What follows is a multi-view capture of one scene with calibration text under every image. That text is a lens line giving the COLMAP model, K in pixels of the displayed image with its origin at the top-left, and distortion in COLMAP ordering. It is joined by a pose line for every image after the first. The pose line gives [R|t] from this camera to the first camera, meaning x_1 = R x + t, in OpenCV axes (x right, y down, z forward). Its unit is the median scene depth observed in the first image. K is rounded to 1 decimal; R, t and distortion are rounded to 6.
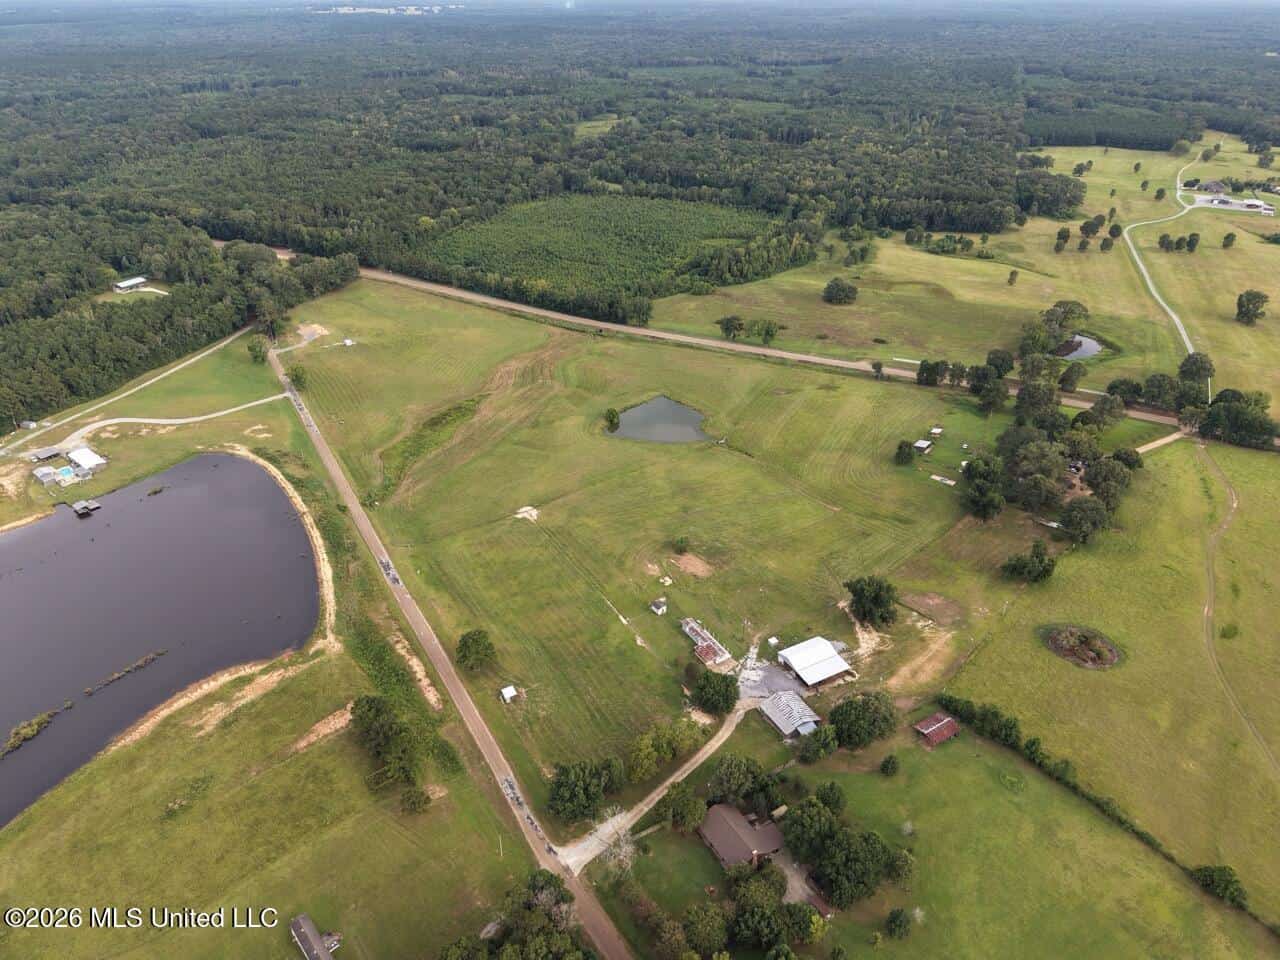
lens RADIAL K [[853.1, 0, 640.6], [0, 853.1, 477.2], [0, 0, 1]] dist [0.045019, -0.060171]
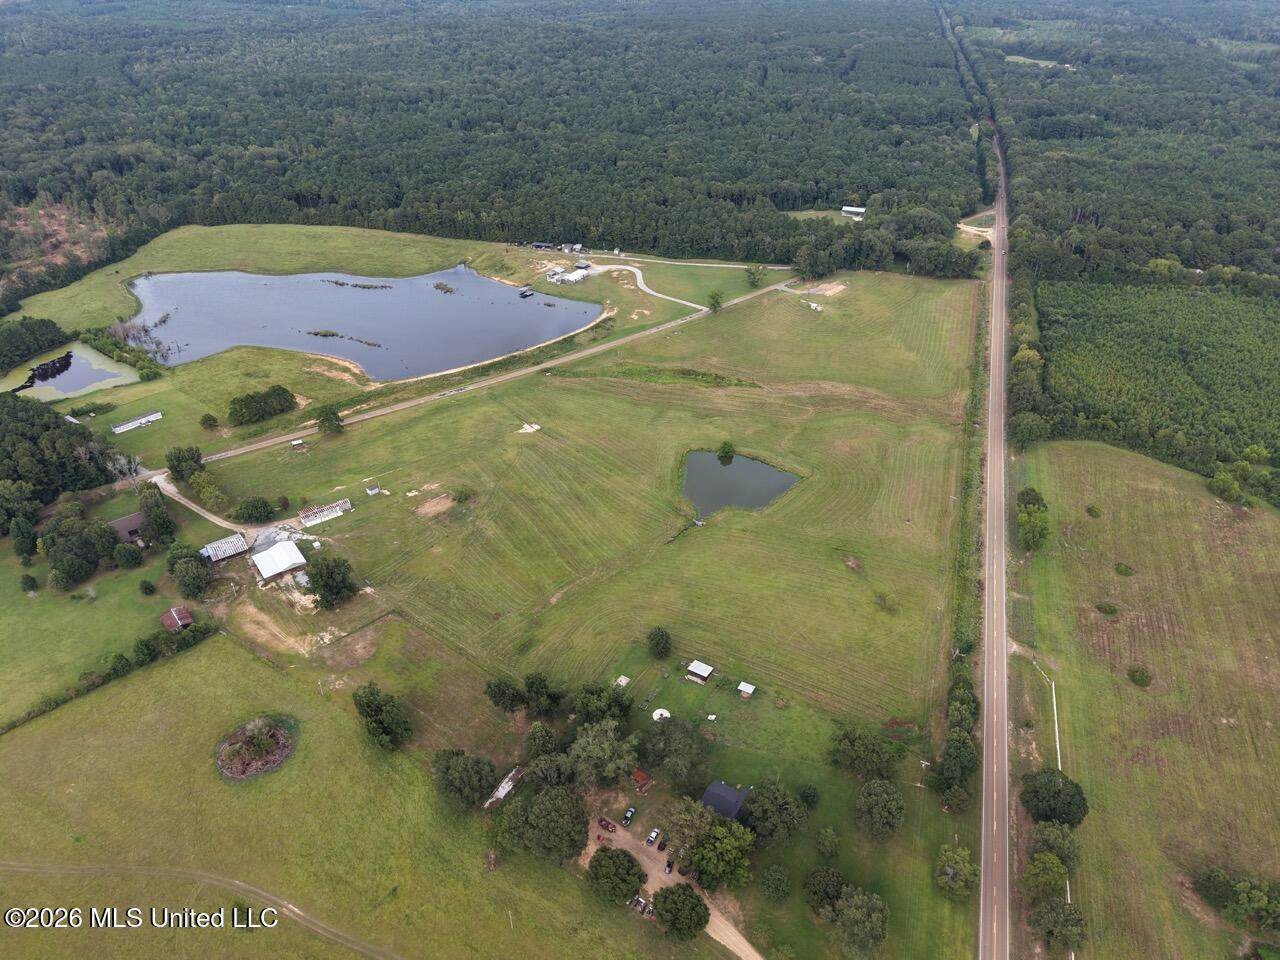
lens RADIAL K [[852.3, 0, 638.6], [0, 852.3, 485.8], [0, 0, 1]] dist [0.026768, -0.024487]
pose [[0.138648, 0.550497, -0.823244, 0.725143], [-0.496959, 0.757708, 0.422977, -0.378564], [0.856626, 0.350474, 0.378629, 0.557930]]
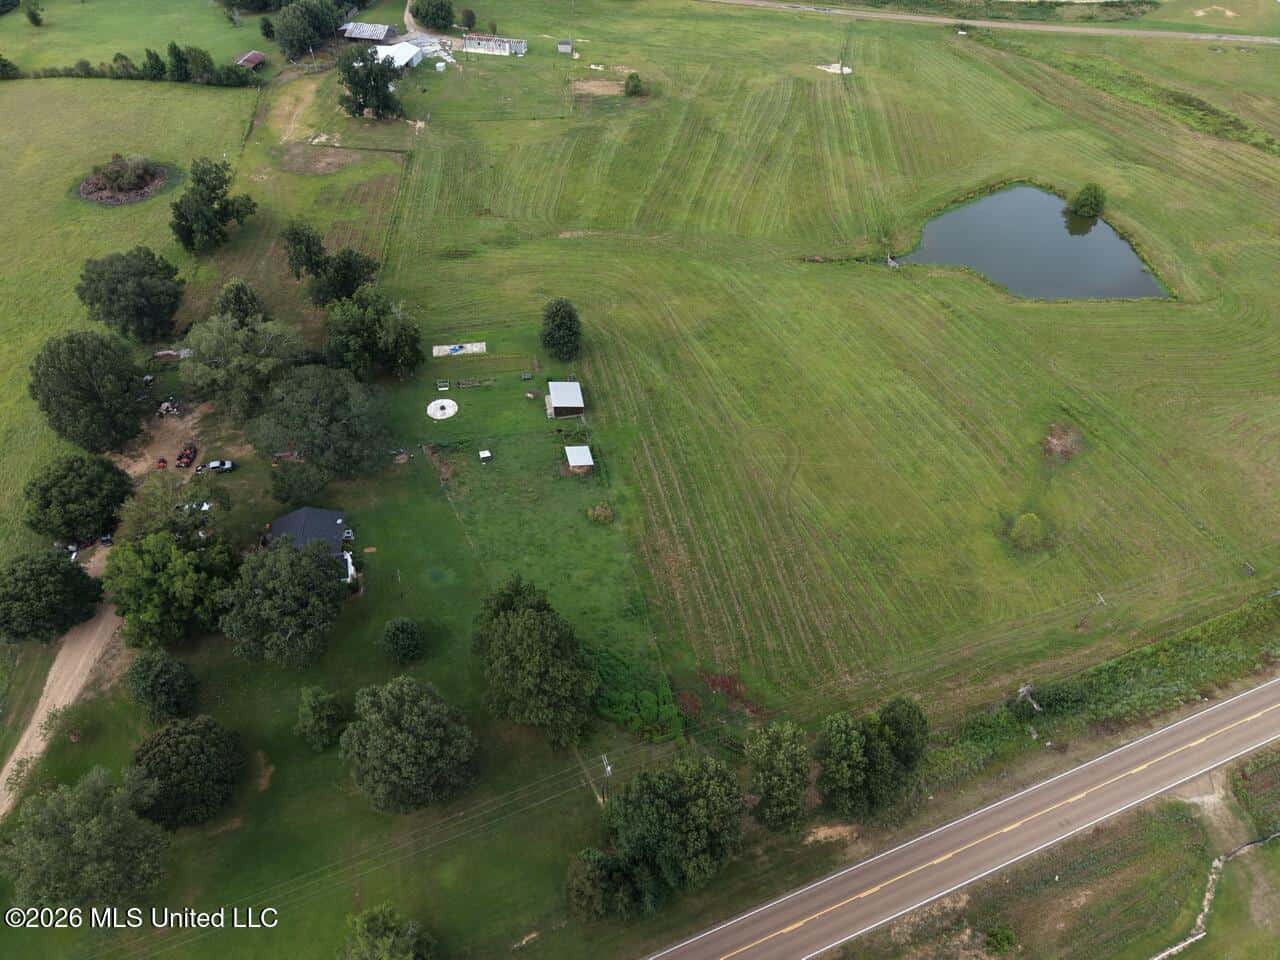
lens RADIAL K [[860.9, 0, 639.4], [0, 860.9, 473.8], [0, 0, 1]] dist [0.038263, -0.040415]
pose [[-0.649721, 0.538840, -0.536203, 0.474046], [-0.385494, 0.374393, 0.843341, -0.326737], [0.655177, 0.754640, -0.035532, 0.937579]]
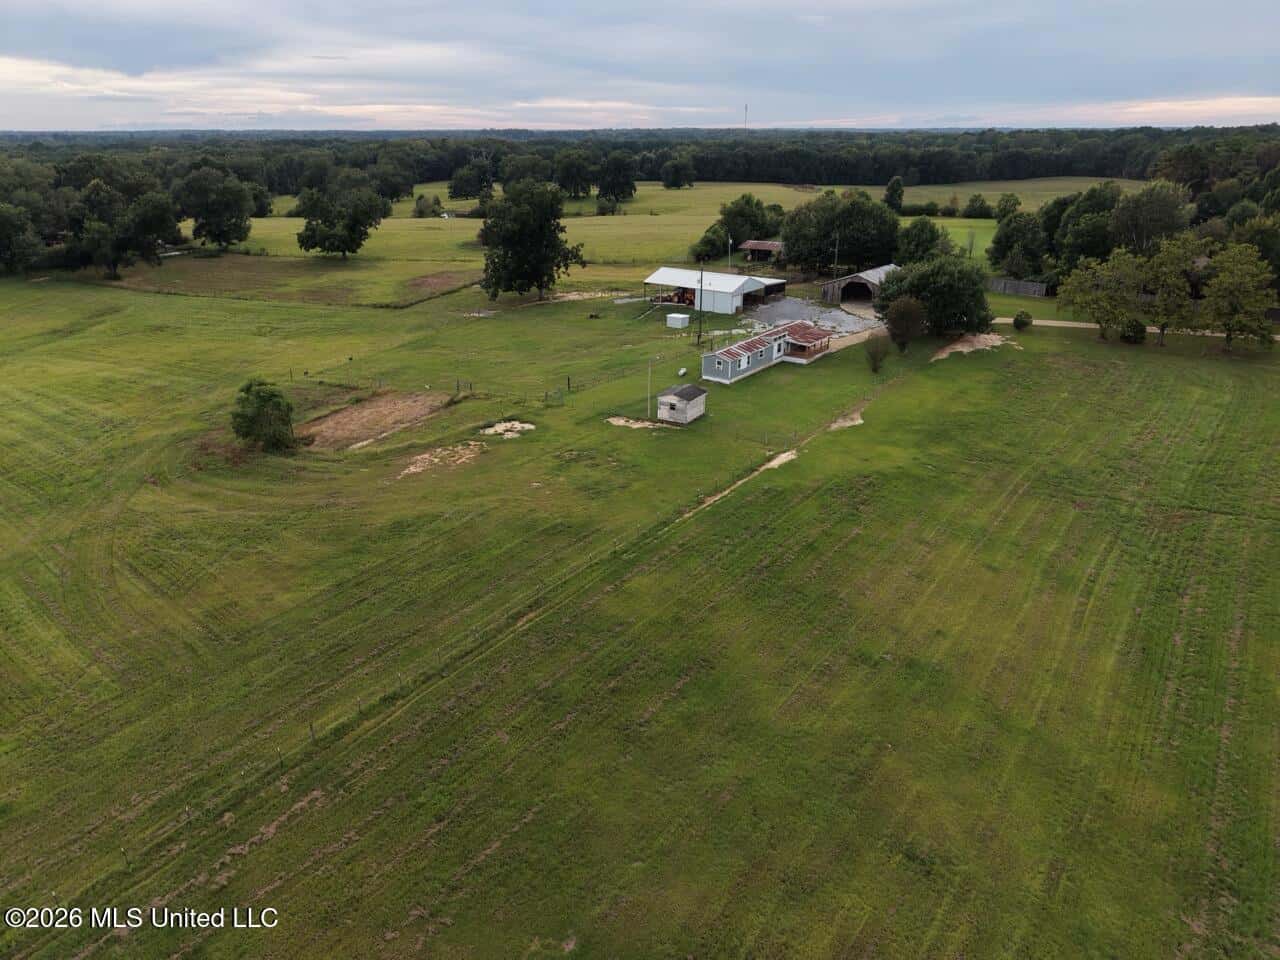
lens RADIAL K [[852.3, 0, 638.6], [0, 852.3, 485.8], [0, 0, 1]] dist [0.026768, -0.024487]
pose [[-0.392500, -0.353713, 0.849018, -0.146866], [0.463279, 0.721410, 0.514723, 0.012659], [-0.794554, 0.595361, -0.119285, 0.691928]]
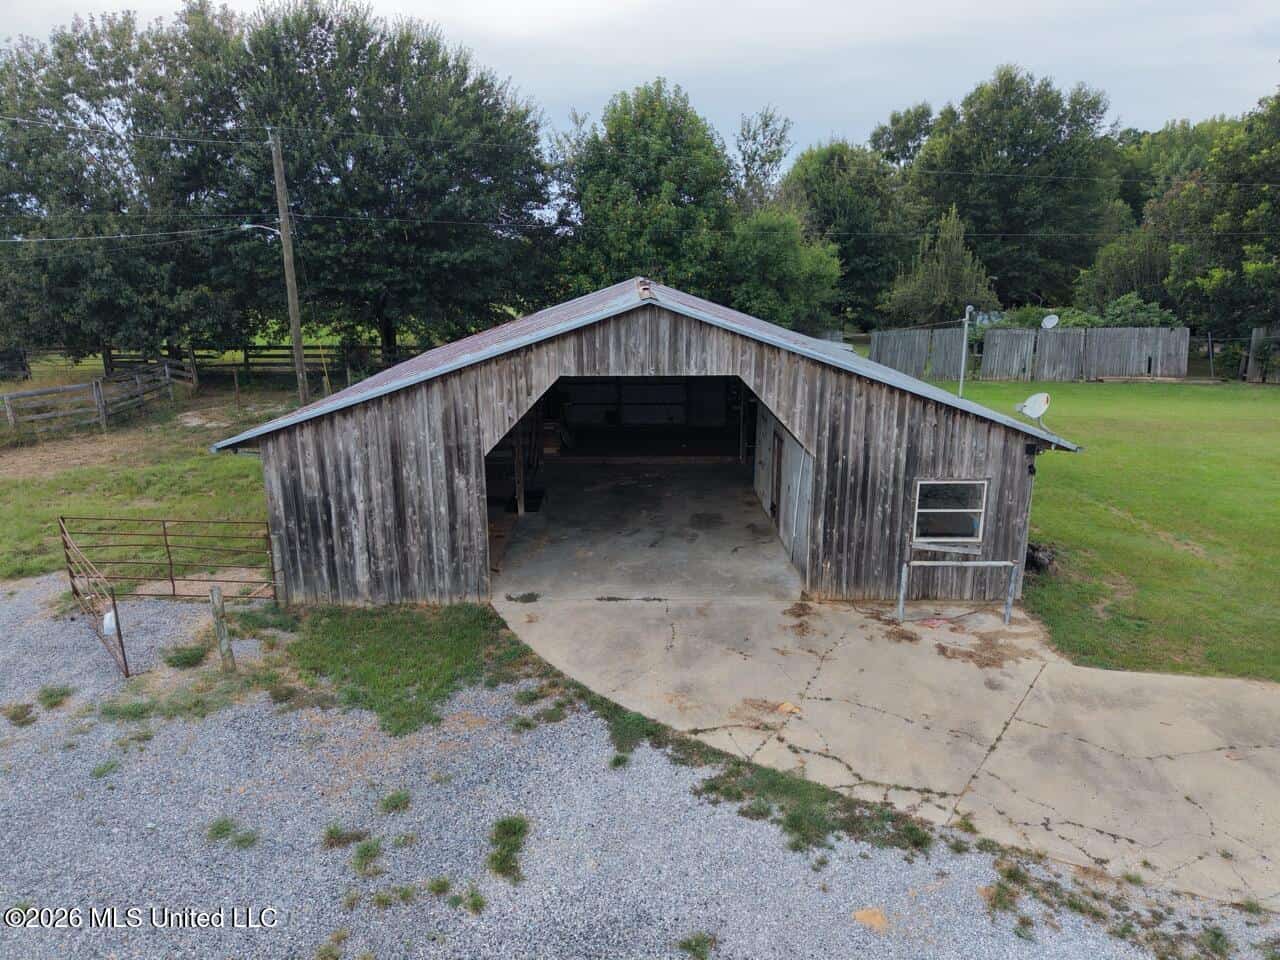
lens RADIAL K [[852.3, 0, 638.6], [0, 852.3, 485.8], [0, 0, 1]] dist [0.026768, -0.024487]
pose [[-0.883293, -0.122372, 0.452568, 0.076330], [0.230340, 0.727508, 0.646278, 0.128027], [-0.408334, 0.675097, -0.614416, 0.579750]]
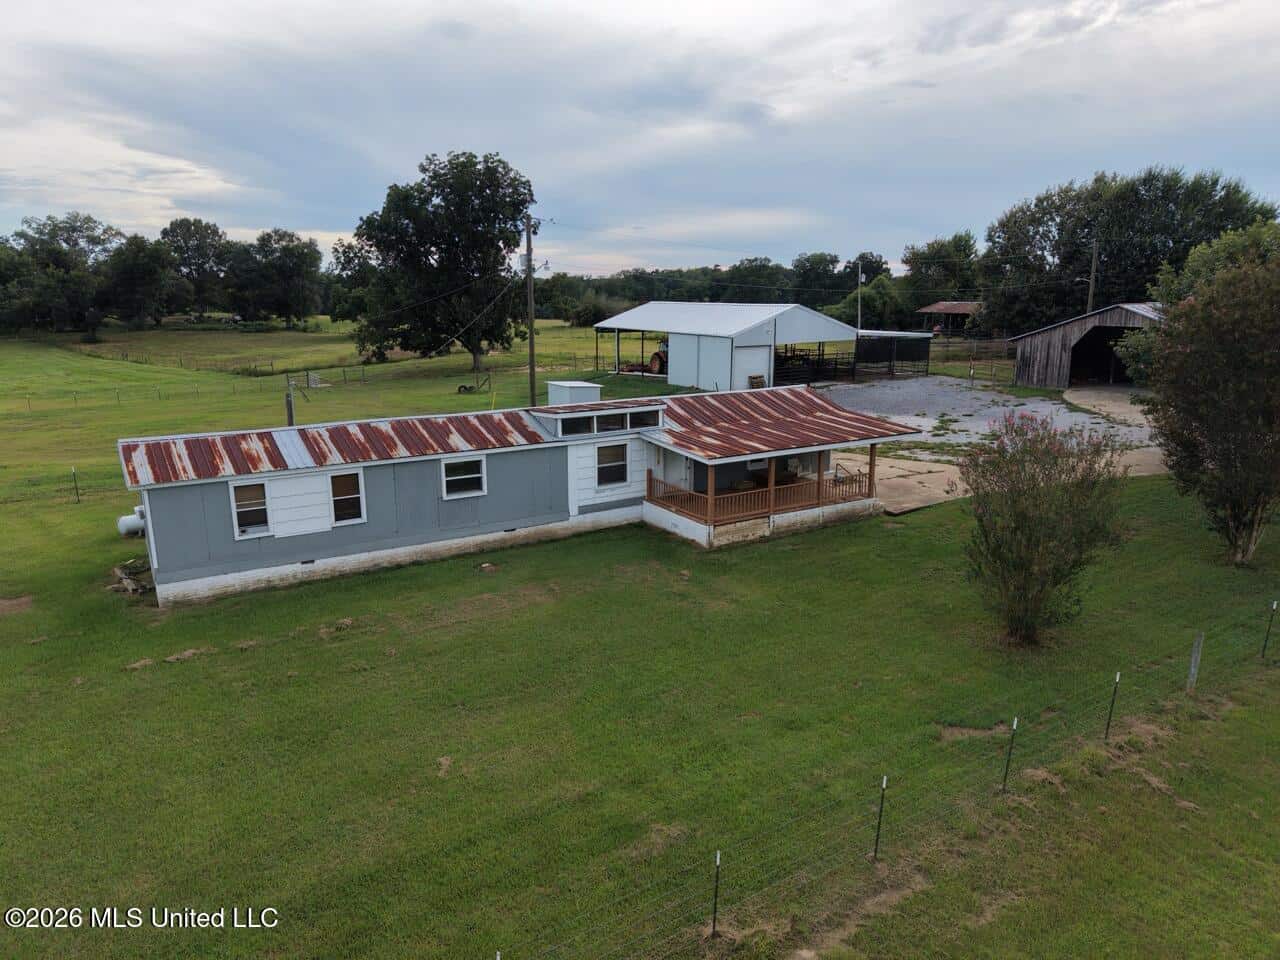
lens RADIAL K [[852.3, 0, 638.6], [0, 852.3, 485.8], [0, 0, 1]] dist [0.026768, -0.024487]
pose [[-0.033027, -0.226244, 0.973510, -0.008126], [0.496773, 0.841485, 0.212415, 0.110729], [-0.867252, 0.490629, 0.084600, 0.608258]]
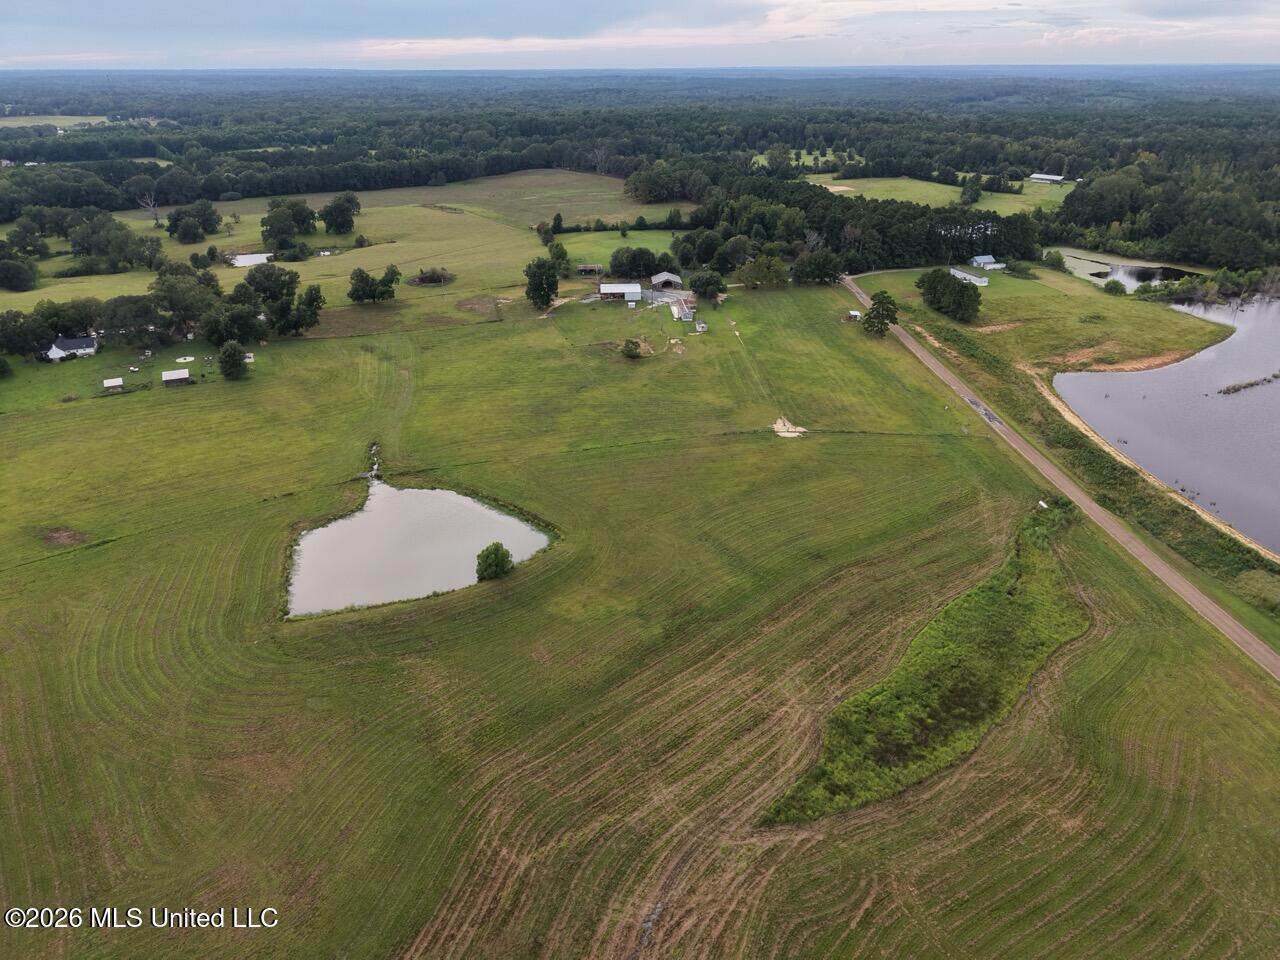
lens RADIAL K [[852.3, 0, 638.6], [0, 852.3, 485.8], [0, 0, 1]] dist [0.026768, -0.024487]
pose [[-0.899737, -0.189686, 0.393055, -0.234454], [0.222649, 0.575098, 0.787203, -0.378075], [-0.375367, 0.795790, -0.475204, 1.099427]]
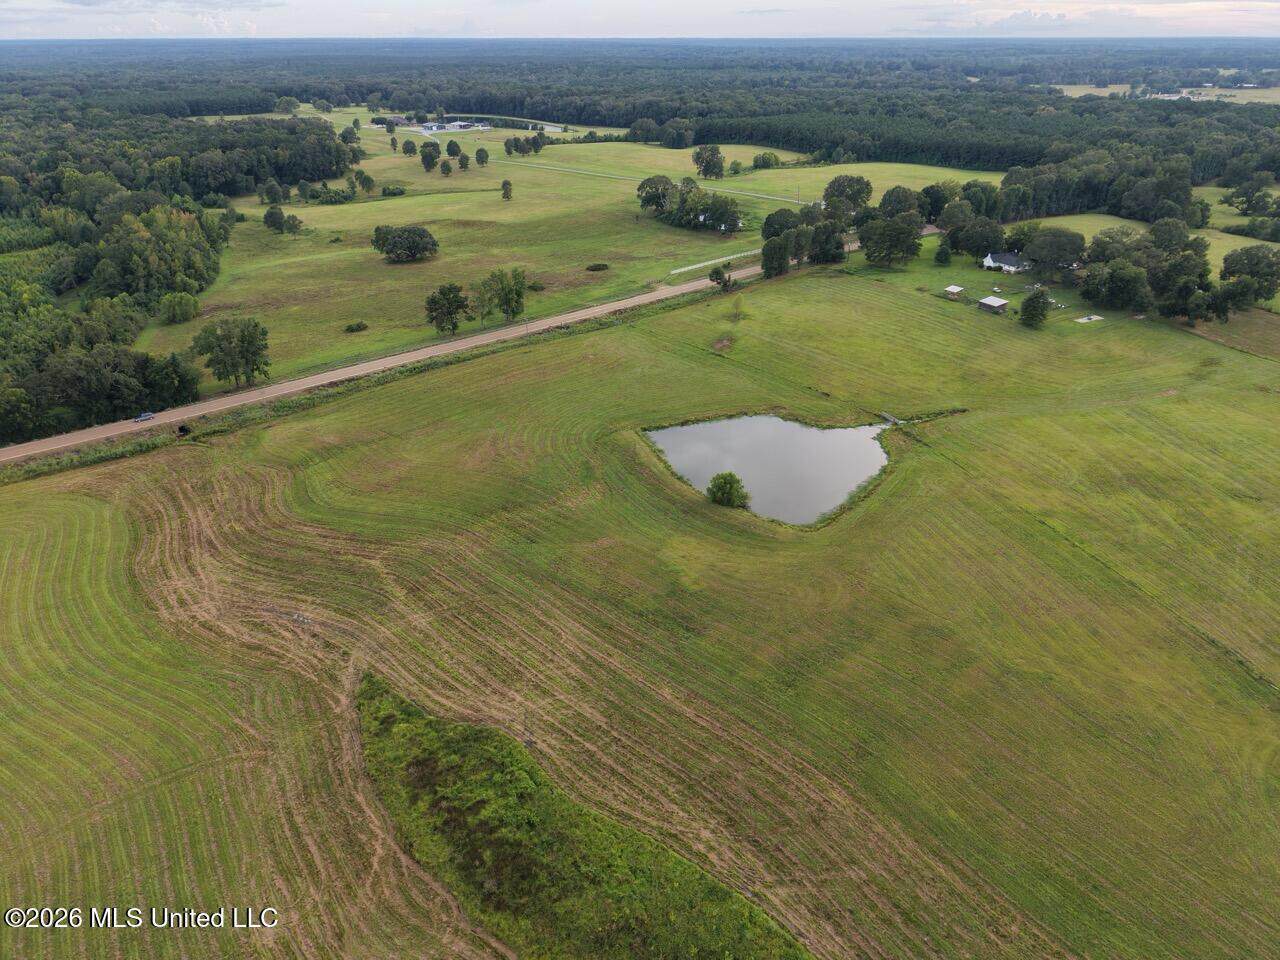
lens RADIAL K [[860.9, 0, 639.4], [0, 860.9, 473.8], [0, 0, 1]] dist [0.038263, -0.040415]
pose [[0.385101, -0.419547, 0.821996, -0.360092], [0.463044, 0.858304, 0.221146, -0.180865], [-0.798303, 0.295457, 0.524802, 0.796327]]
